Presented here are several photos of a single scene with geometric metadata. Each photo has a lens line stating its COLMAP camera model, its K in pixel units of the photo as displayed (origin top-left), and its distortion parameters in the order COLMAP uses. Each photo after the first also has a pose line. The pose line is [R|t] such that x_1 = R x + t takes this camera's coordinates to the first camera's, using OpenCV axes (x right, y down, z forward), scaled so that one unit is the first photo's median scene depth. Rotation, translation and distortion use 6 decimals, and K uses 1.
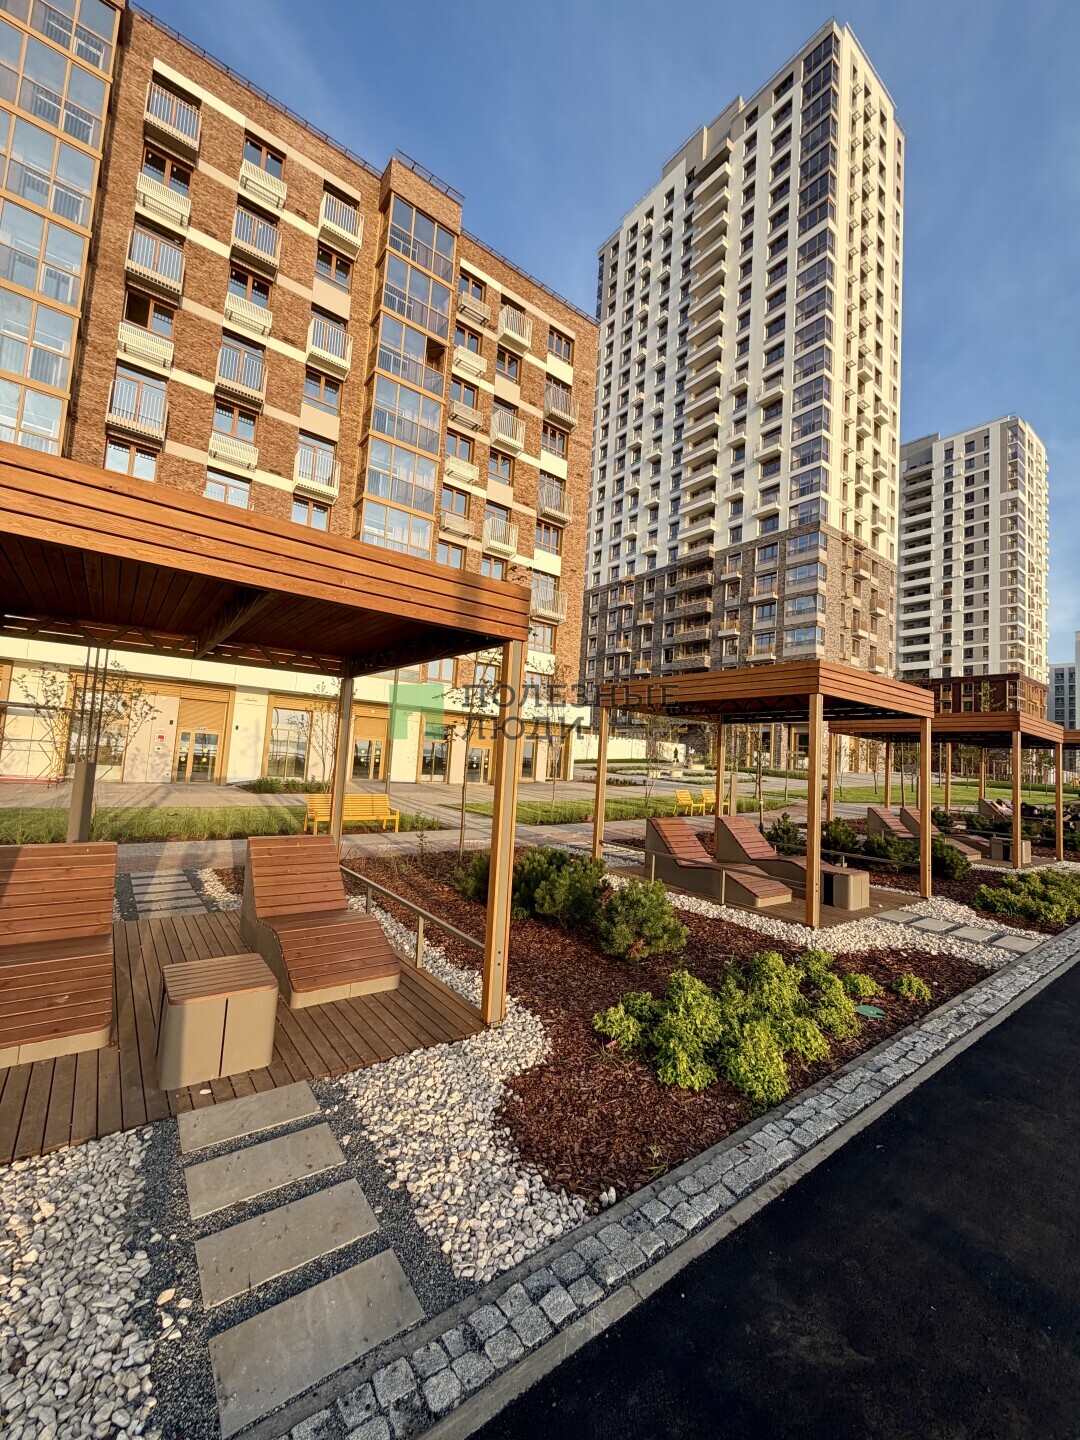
lens RADIAL K [[574.2, 0, 541.7], [0, 574.2, 719.3], [0, 0, 1]] dist [0.001061, -0.000682]
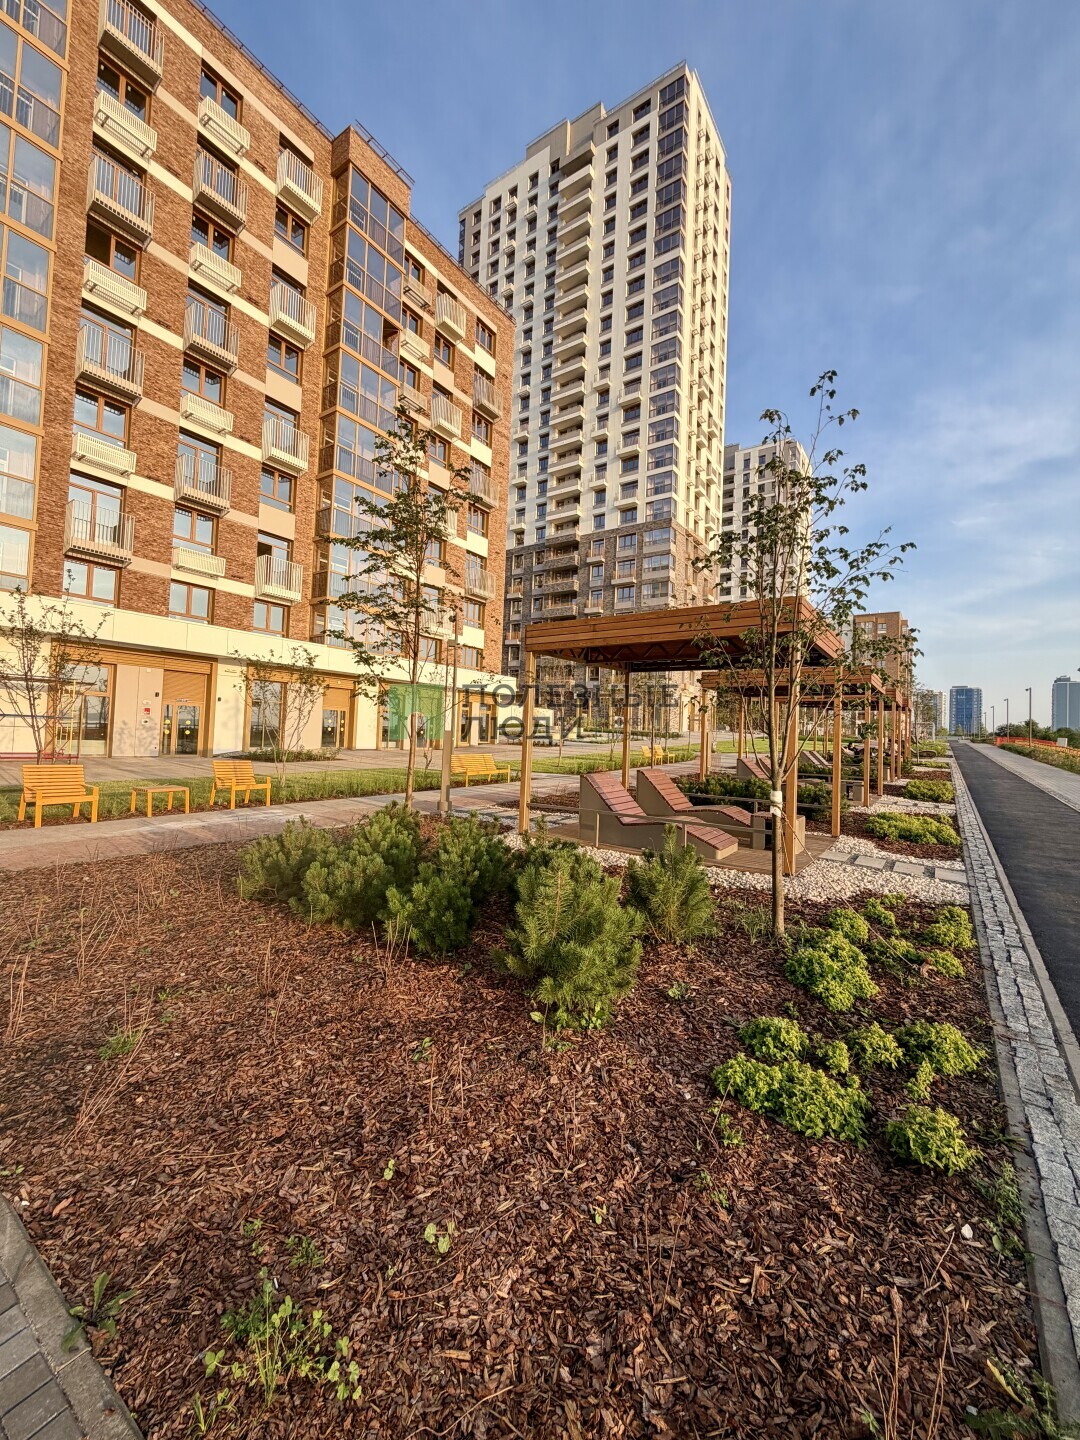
lens RADIAL K [[574.2, 0, 541.6], [0, 574.2, 719.5], [0, 0, 1]] dist [0.001061, -0.000682]
pose [[0.951050, -0.017536, 0.308538, -0.145558], [-0.001016, 0.998206, 0.059867, -0.005193], [-0.309035, -0.057250, 0.949326, -0.059005]]
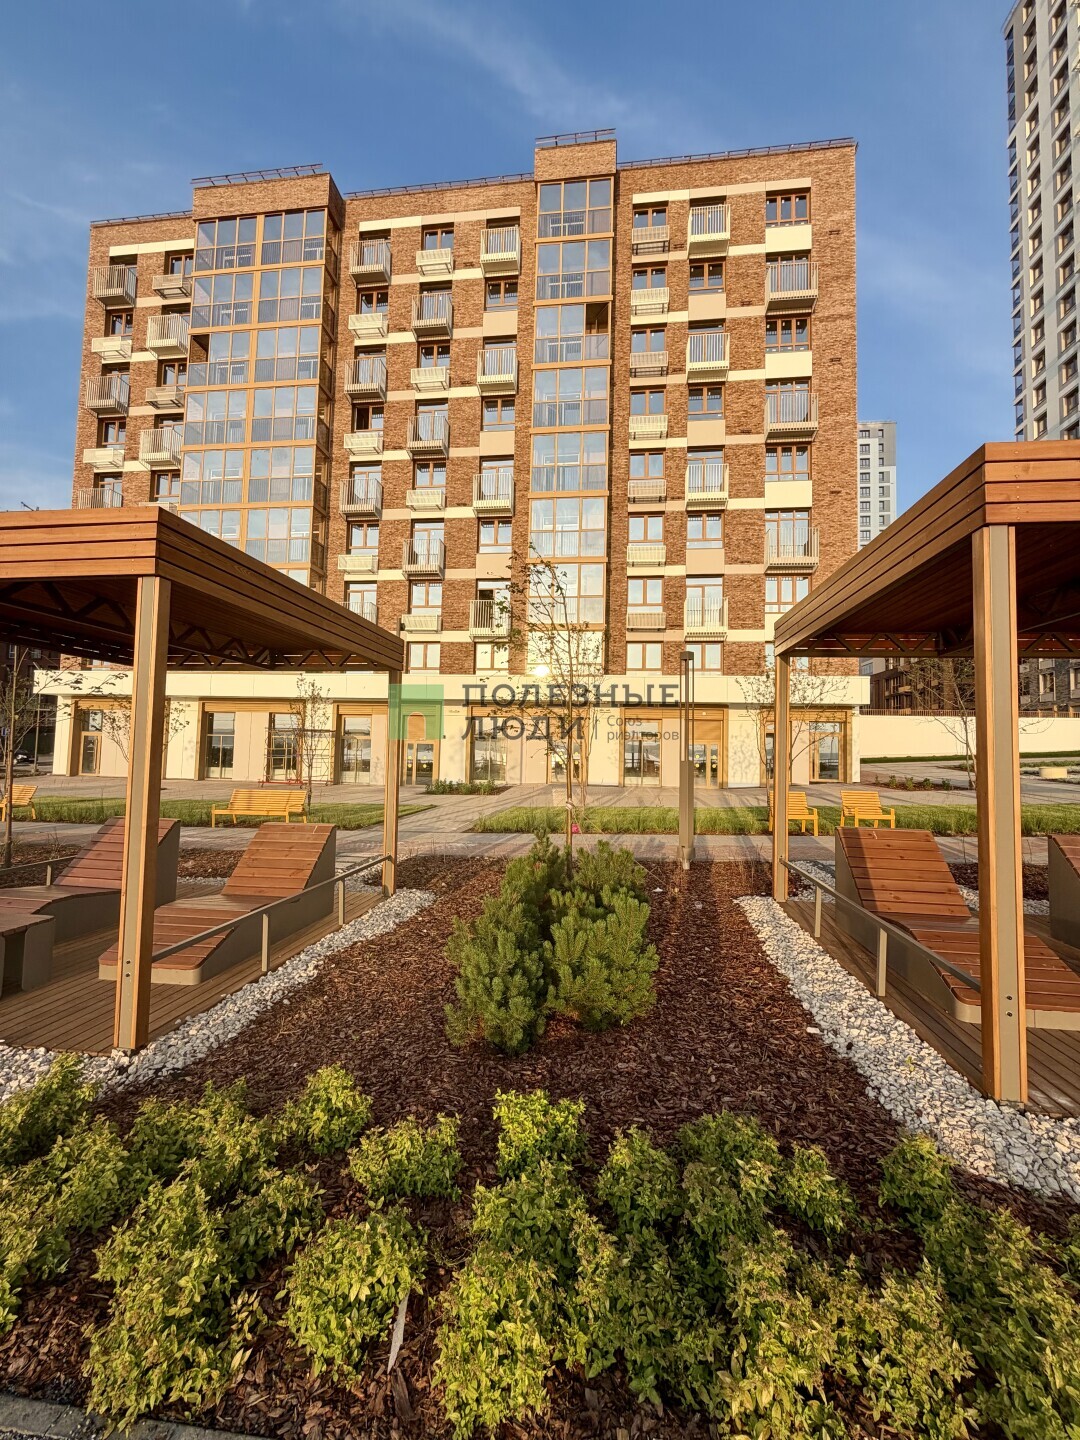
lens RADIAL K [[574.2, 0, 541.8], [0, 574.2, 719.8], [0, 0, 1]] dist [0.001061, -0.000682]
pose [[0.713169, -0.085241, -0.695790, 0.189101], [0.074659, 0.996170, -0.045517, 0.022265], [0.697005, -0.019486, 0.716801, 0.152743]]
